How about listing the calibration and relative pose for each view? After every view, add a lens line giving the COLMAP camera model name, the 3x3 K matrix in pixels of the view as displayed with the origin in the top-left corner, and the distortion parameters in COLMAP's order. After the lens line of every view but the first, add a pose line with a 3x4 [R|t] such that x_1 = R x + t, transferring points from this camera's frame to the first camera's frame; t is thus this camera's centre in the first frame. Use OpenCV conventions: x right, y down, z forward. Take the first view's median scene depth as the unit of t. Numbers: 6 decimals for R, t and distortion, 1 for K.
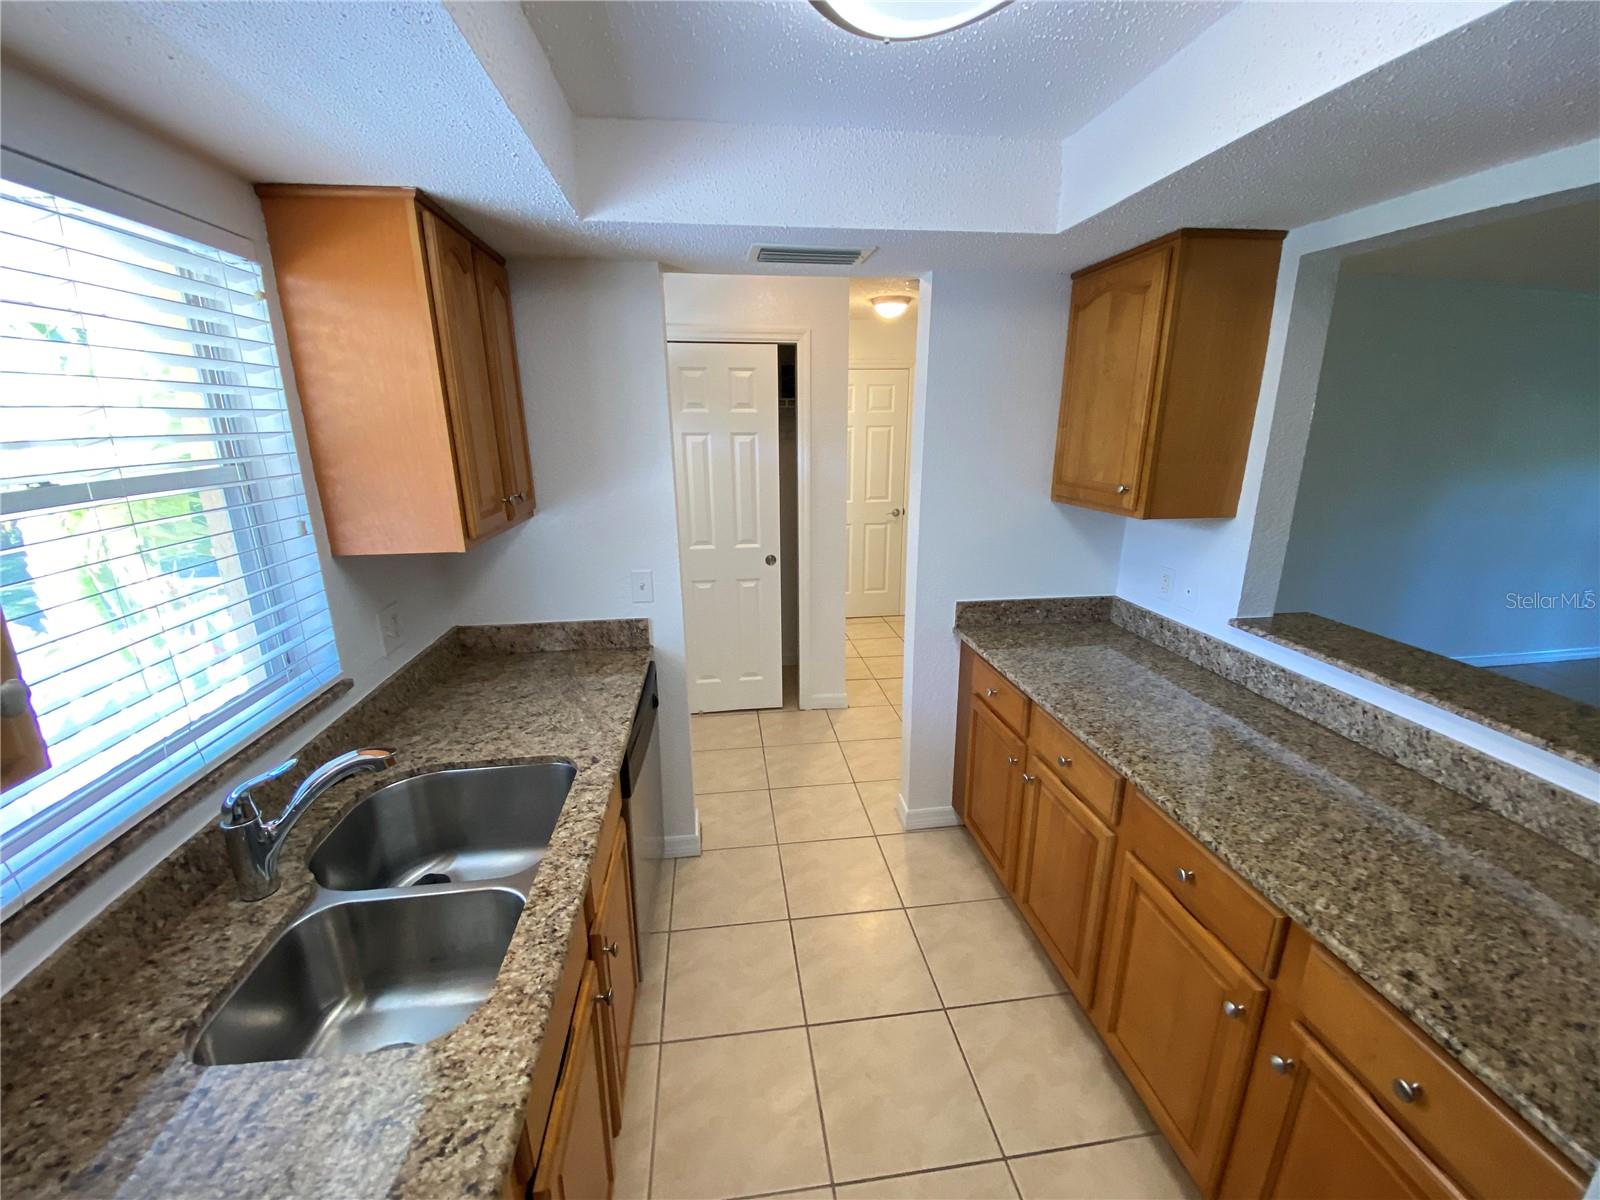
lens RADIAL K [[646.0, 0, 800.0], [0, 646.0, 600.0], [0, 0, 1]] dist [0.023992, -0.022069]
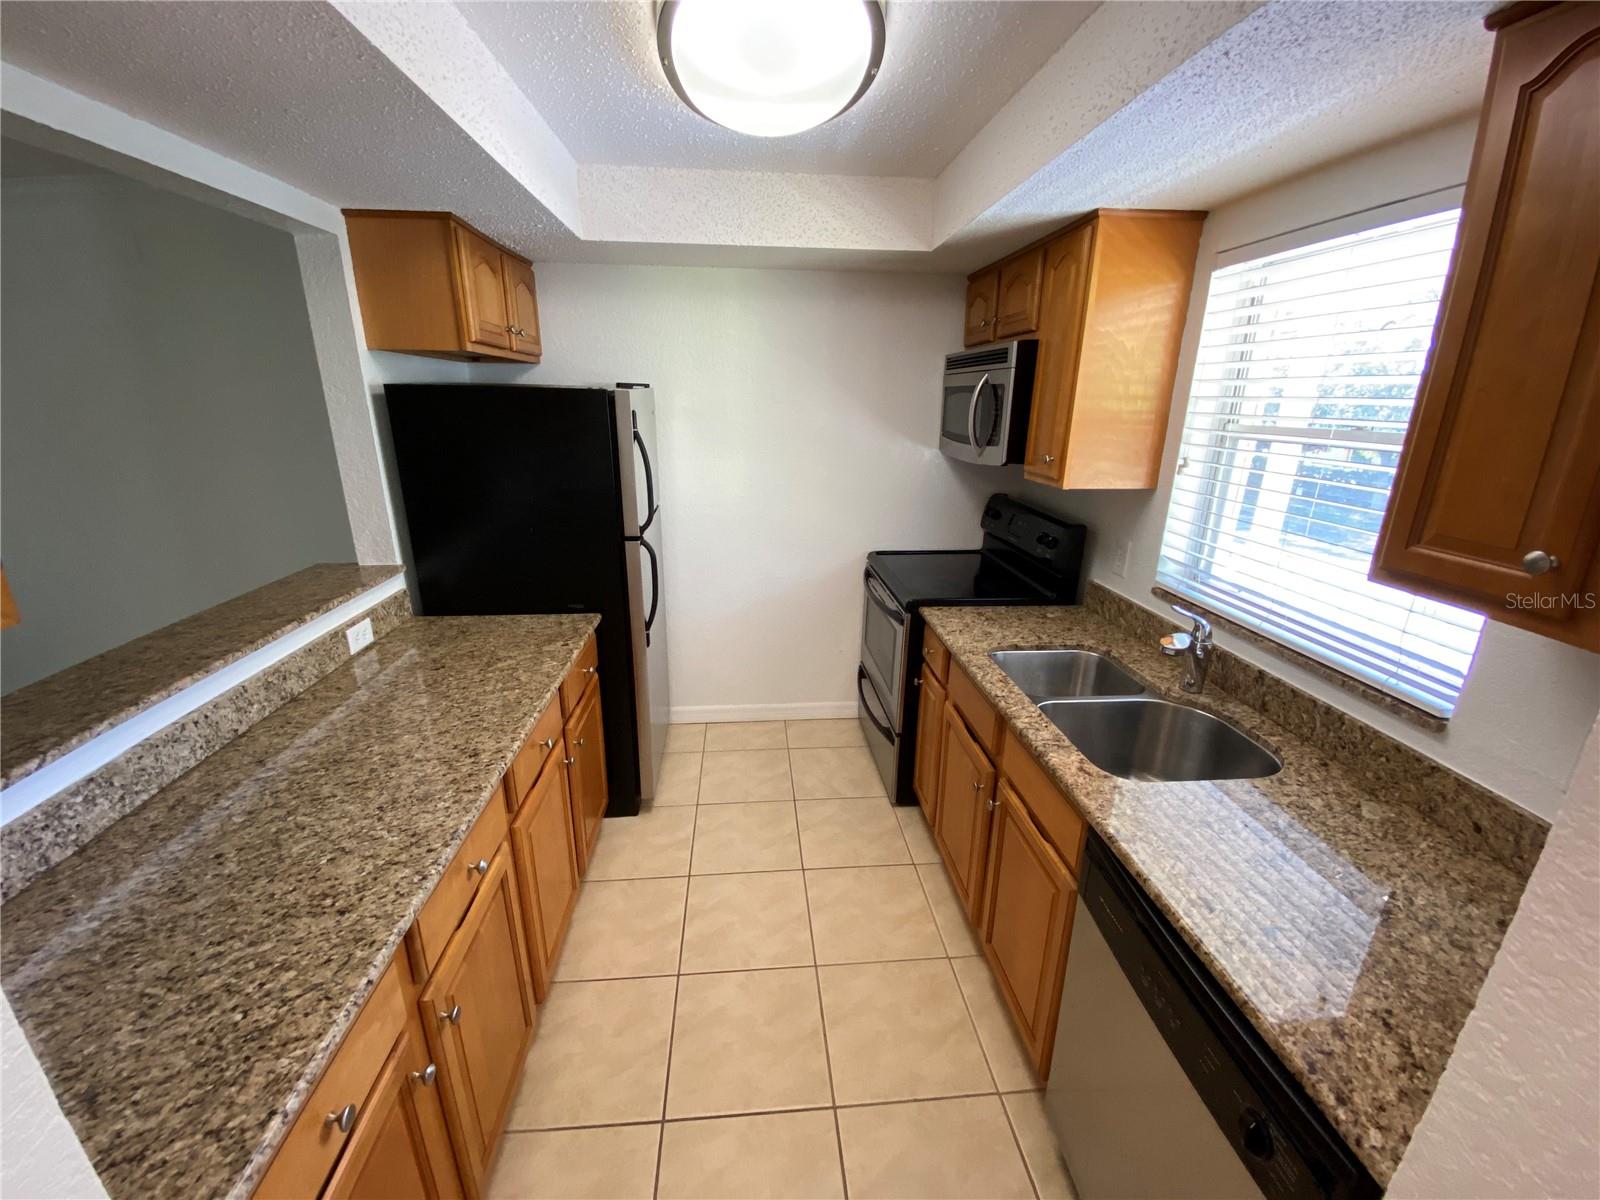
lens RADIAL K [[646.0, 0, 800.0], [0, 646.0, 600.0], [0, 0, 1]] dist [0.023992, -0.022069]
pose [[-0.998948, -0.017678, 0.042321, 0.037933], [0.008037, 0.840985, 0.540998, -0.429679], [-0.045155, 0.540769, -0.839958, 1.623516]]
